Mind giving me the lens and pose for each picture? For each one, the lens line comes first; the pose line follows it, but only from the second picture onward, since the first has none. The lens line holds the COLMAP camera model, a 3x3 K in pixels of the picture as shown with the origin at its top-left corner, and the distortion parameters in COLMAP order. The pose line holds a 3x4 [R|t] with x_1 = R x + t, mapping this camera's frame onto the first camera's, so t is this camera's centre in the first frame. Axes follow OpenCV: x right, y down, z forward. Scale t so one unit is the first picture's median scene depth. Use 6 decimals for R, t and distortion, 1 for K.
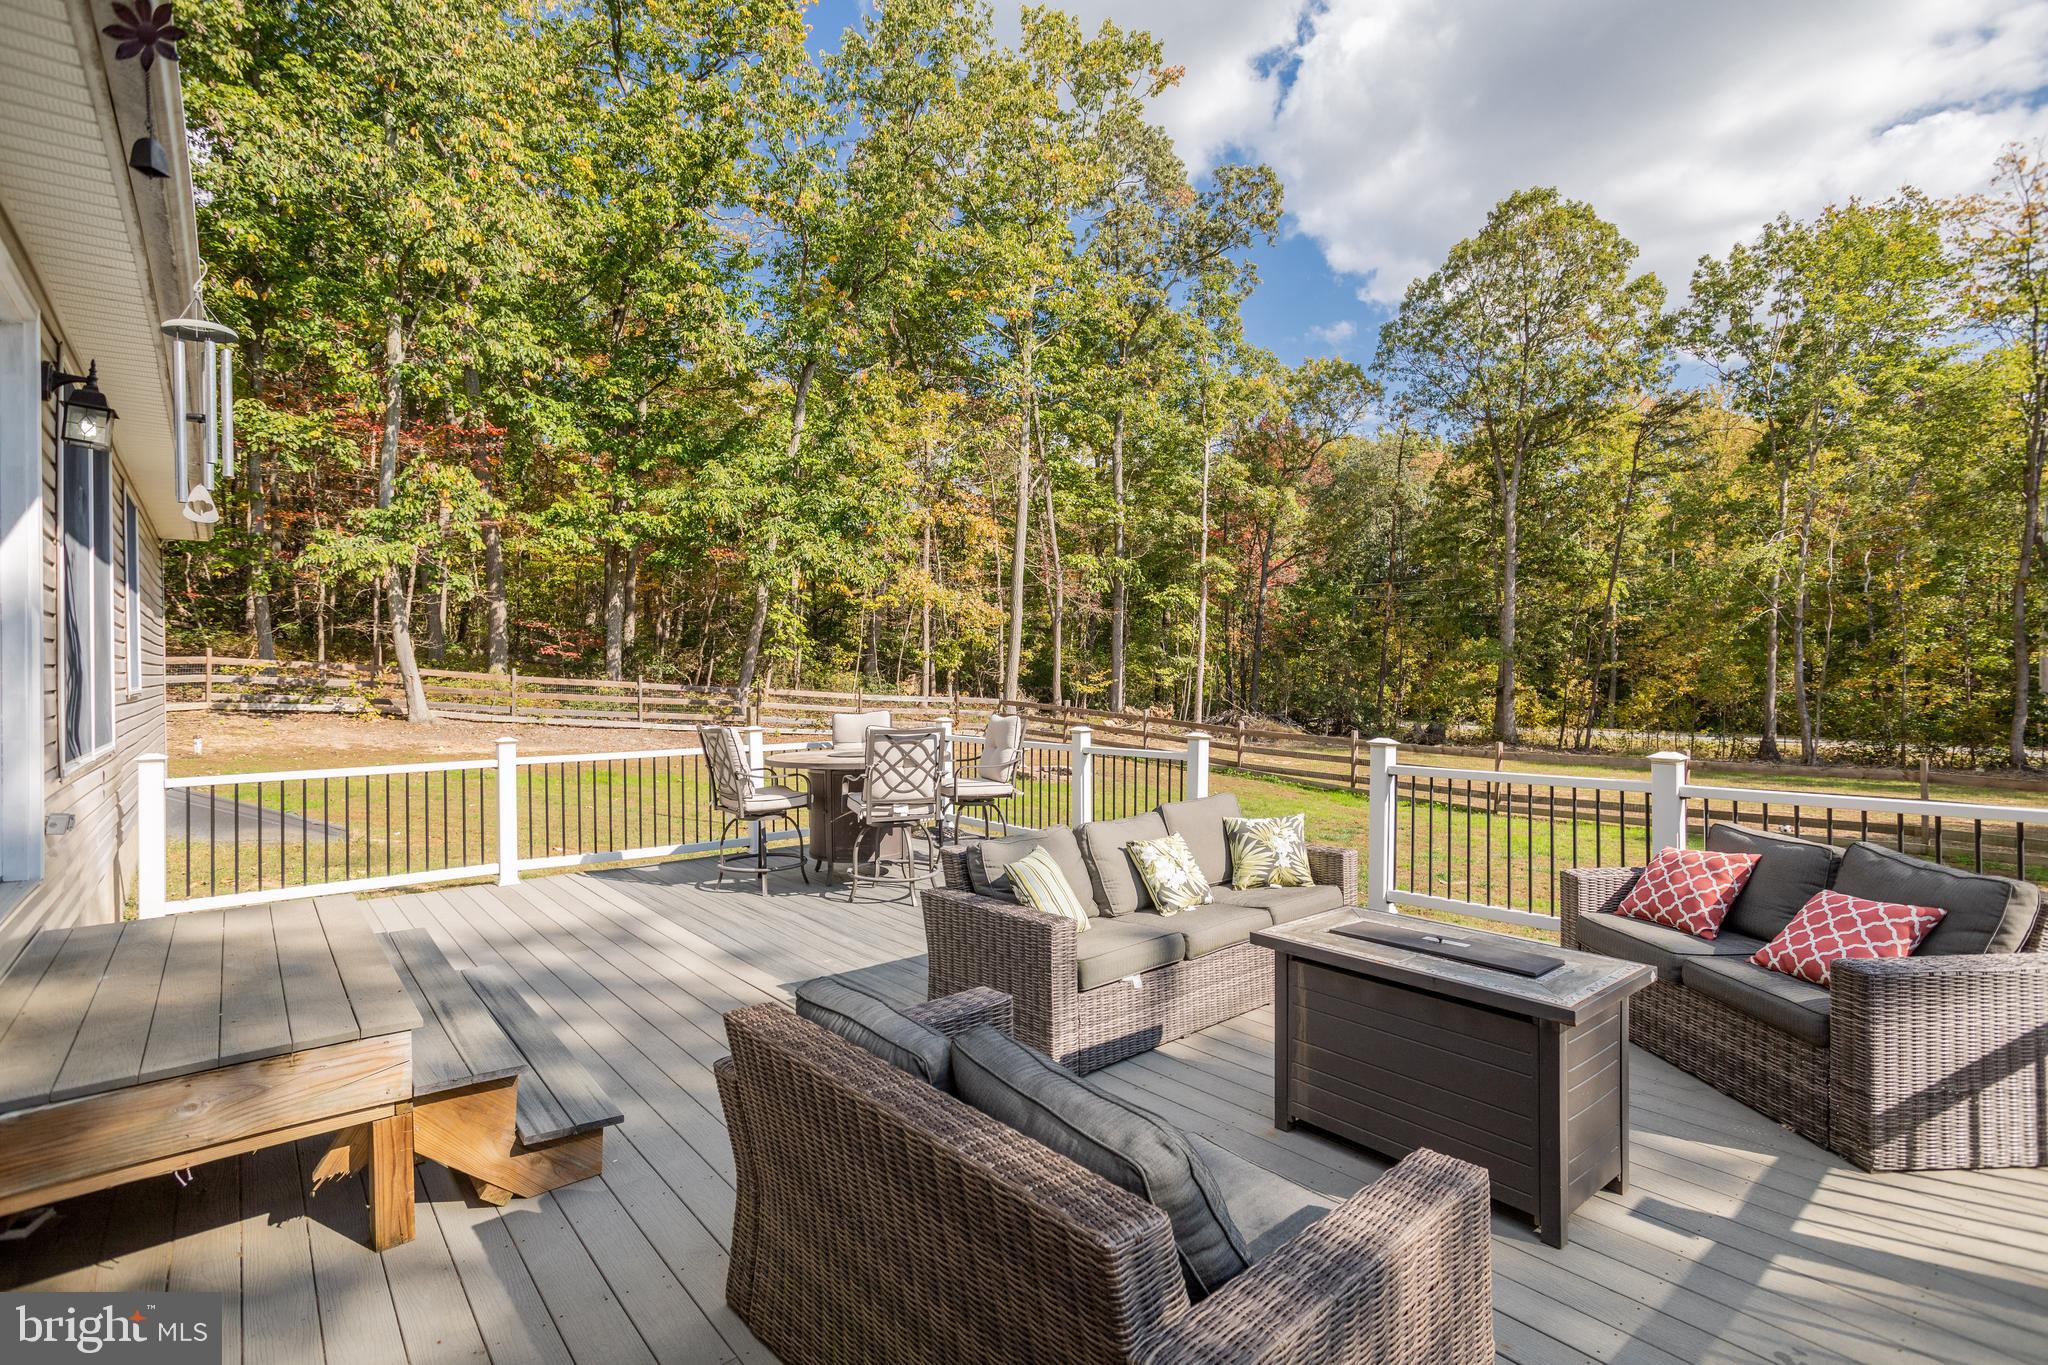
lens RADIAL K [[992.7, 0, 1031.9], [0, 992.7, 677.0], [0, 0, 1]] dist [-0.034056, 0.020815]
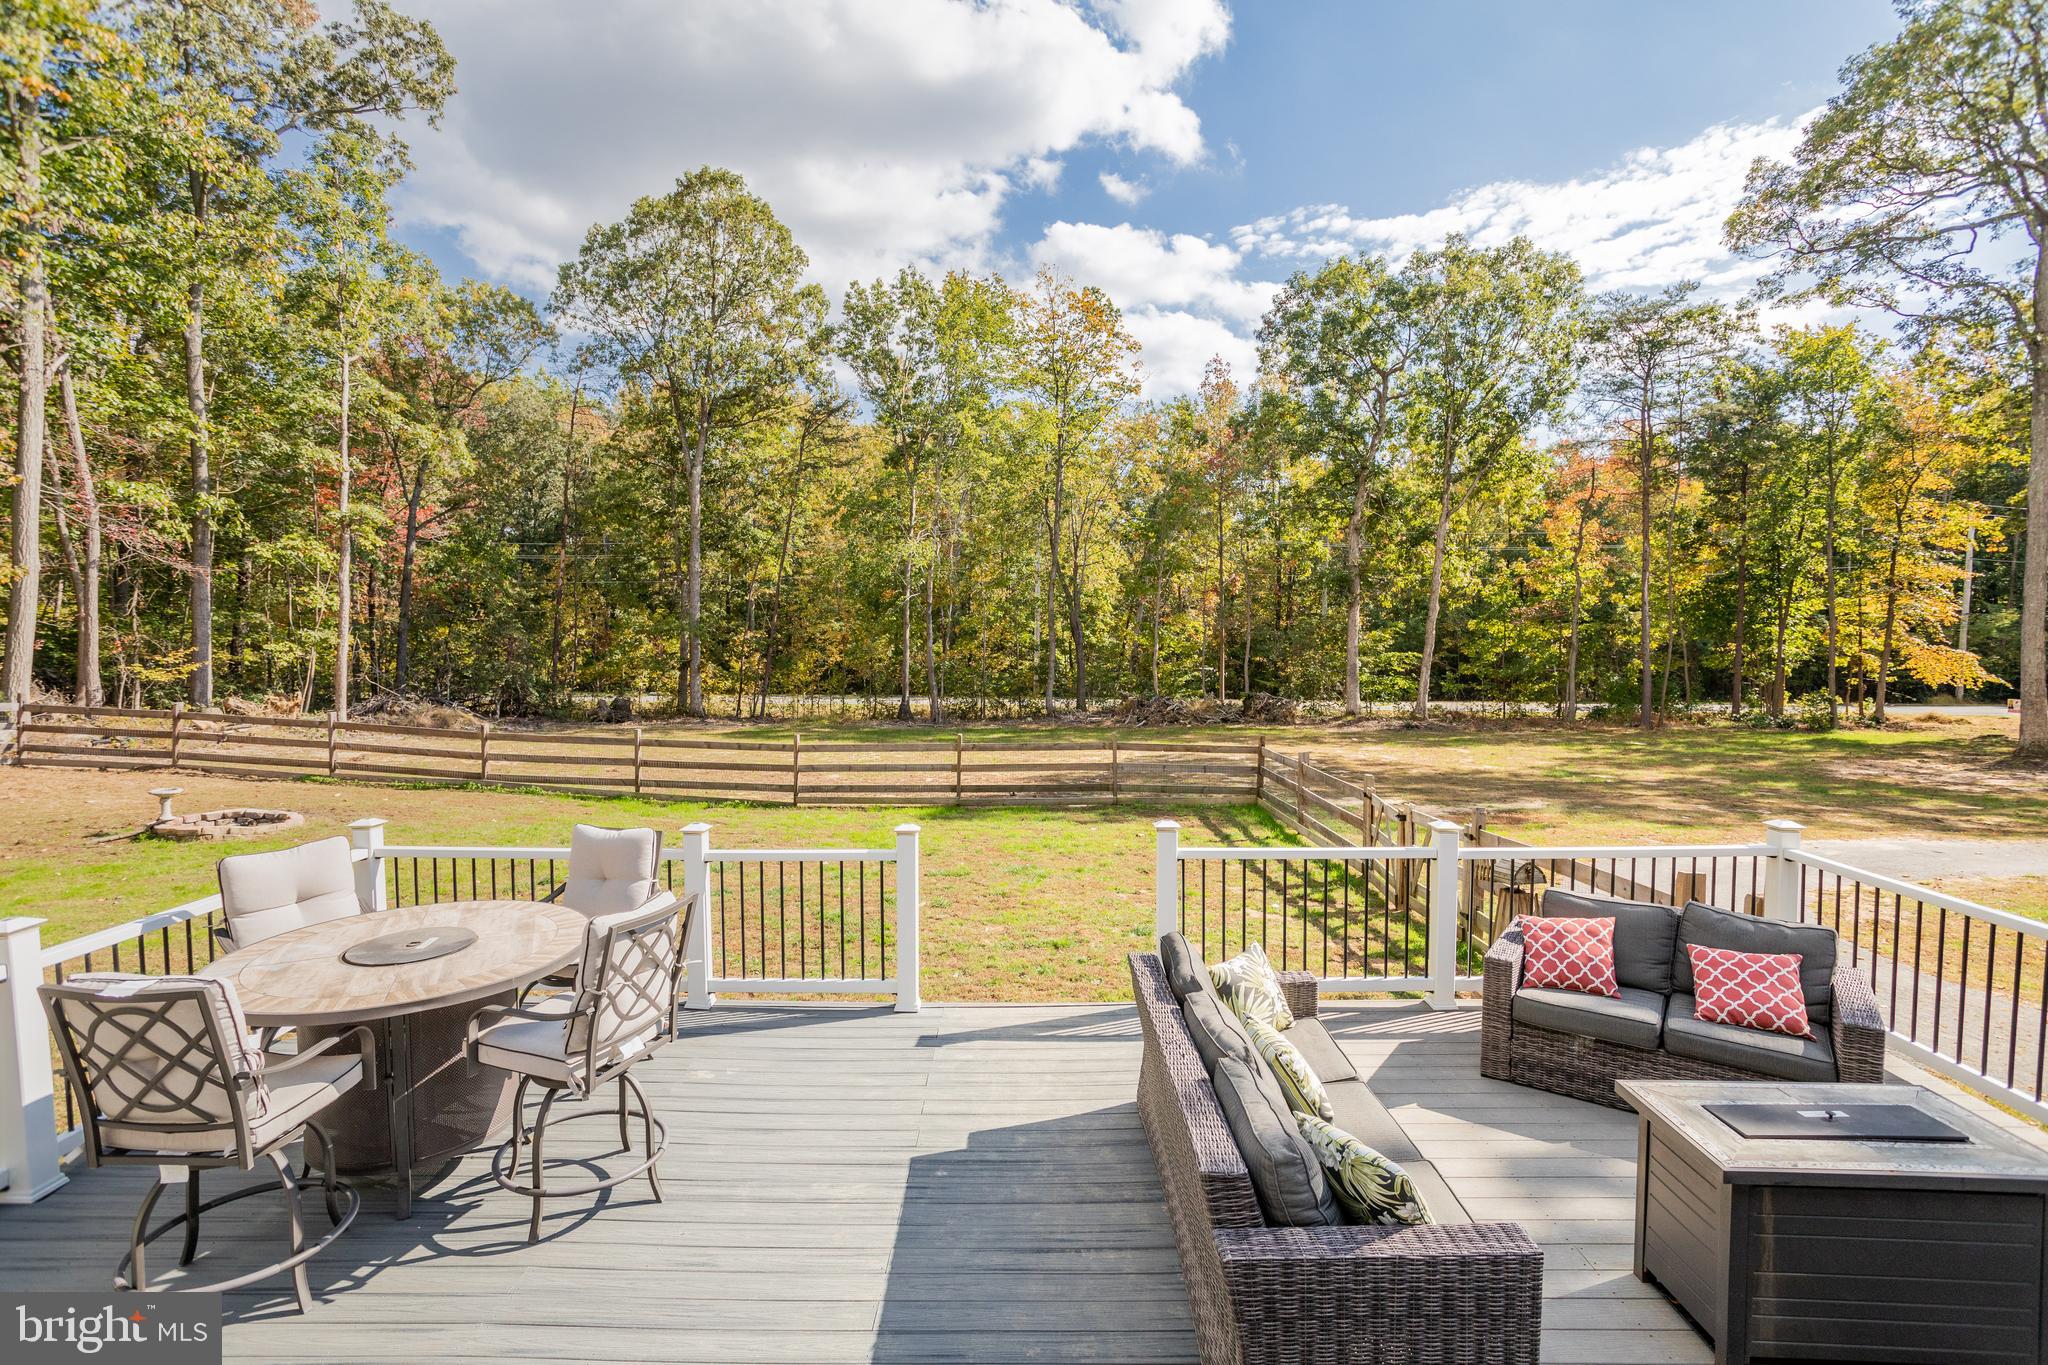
lens RADIAL K [[992.7, 0, 1009.6], [0, 992.7, 676.6], [0, 0, 1]] dist [-0.034056, 0.020815]
pose [[0.648765, -0.035688, 0.760151, -0.082638], [-0.000719, 0.998871, 0.047510, -0.021788], [-0.760988, -0.031369, 0.648007, 0.093597]]
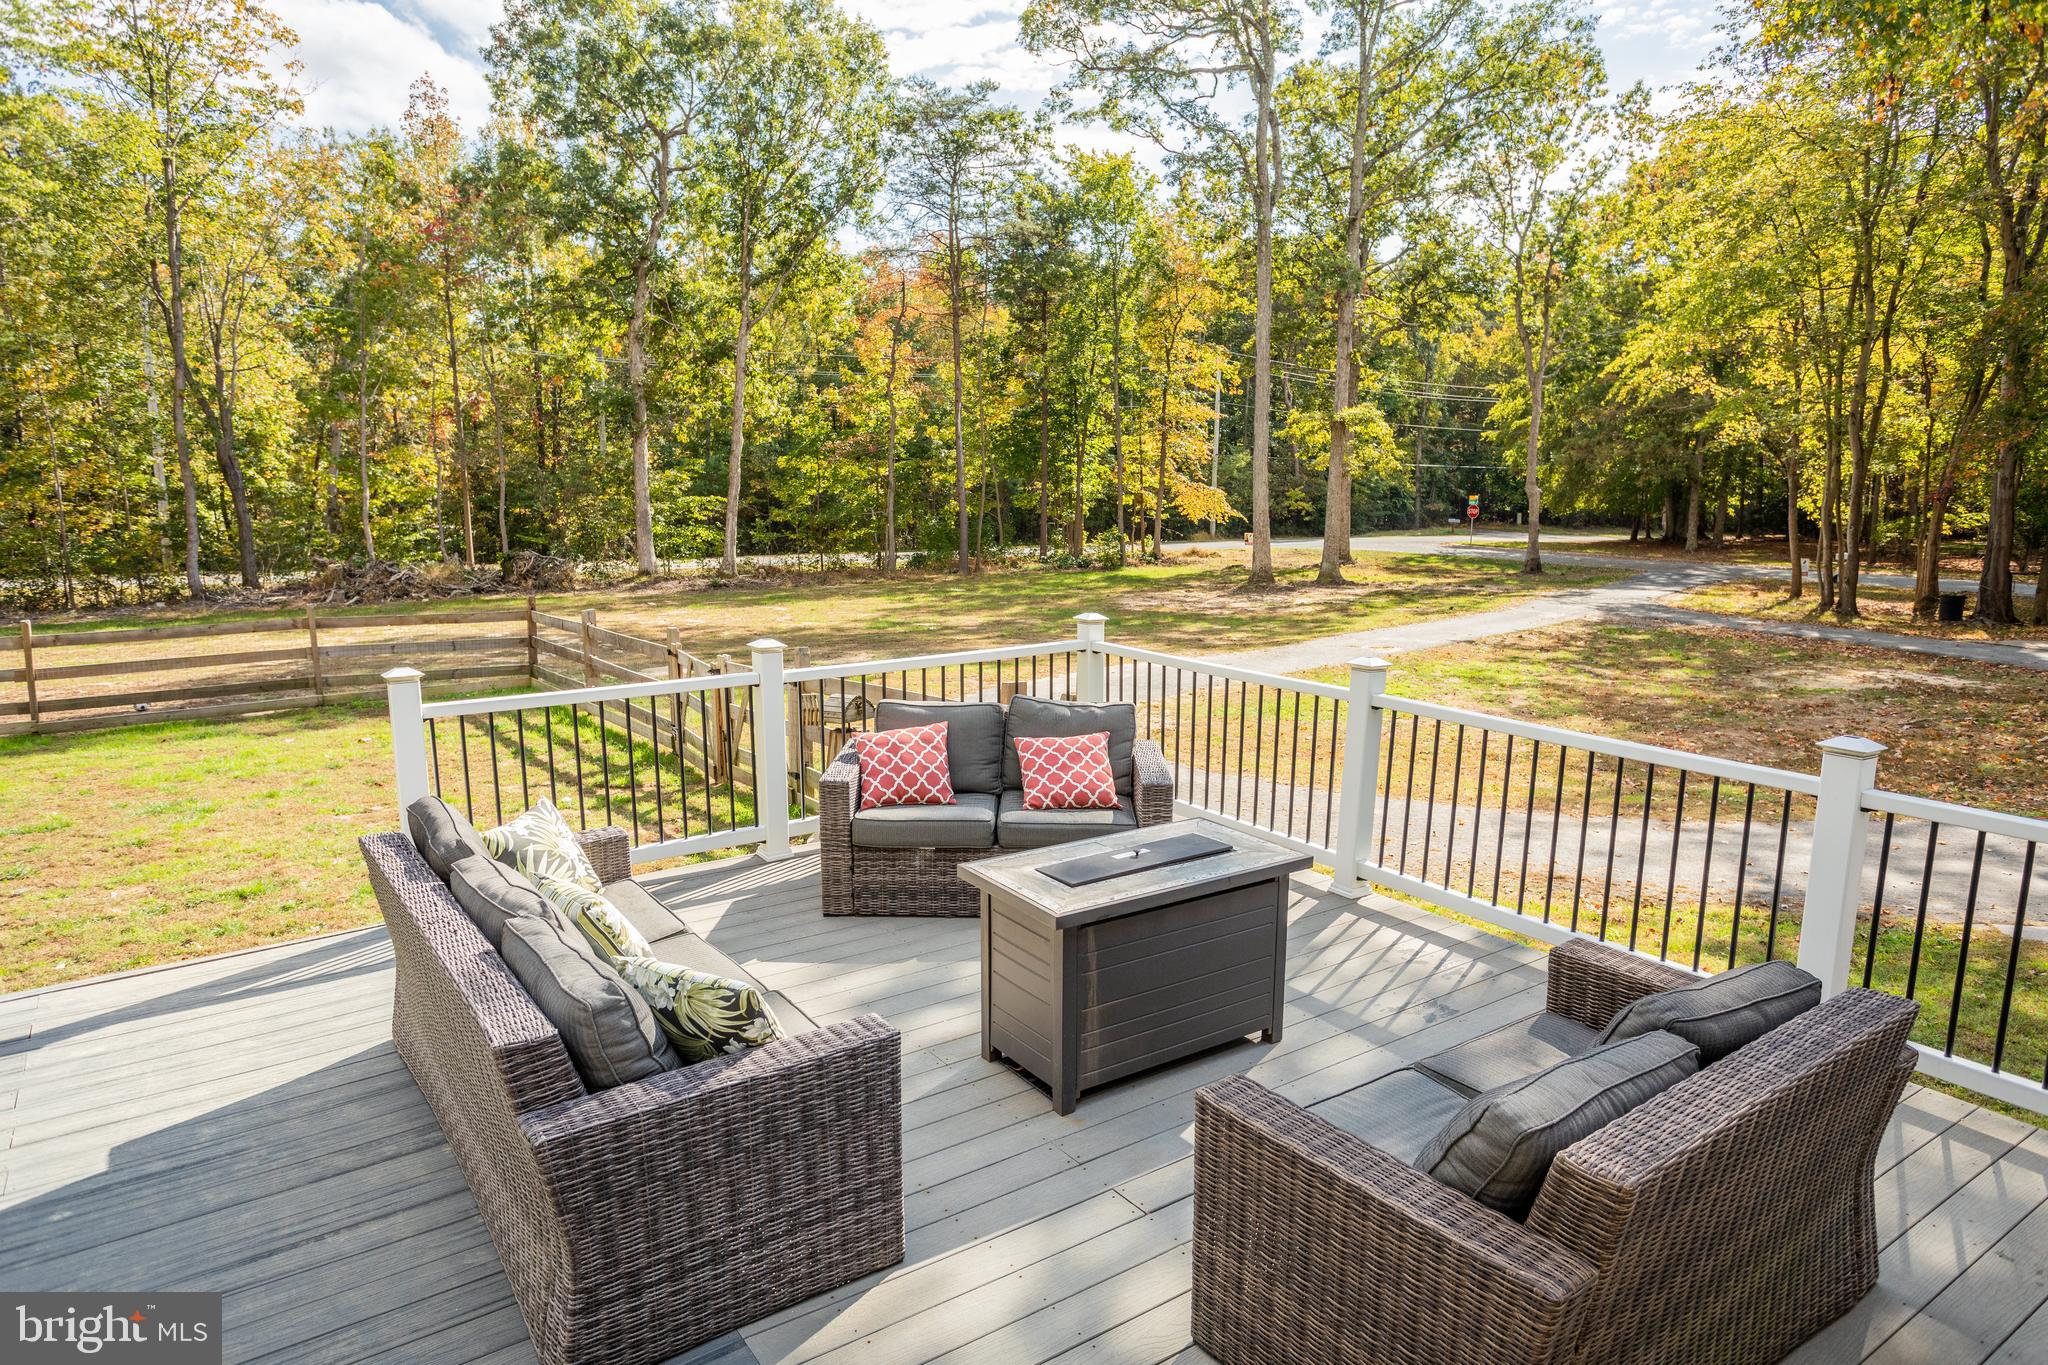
lens RADIAL K [[1263.6, 0, 1036.0], [0, 1263.6, 691.3], [0, 0, 1]] dist [-0.046461, 0.037788]
pose [[0.071990, -0.163579, 0.983900, -0.081724], [-0.001270, 0.986444, 0.164095, -0.011164], [-0.997405, -0.013063, 0.070806, 0.094563]]
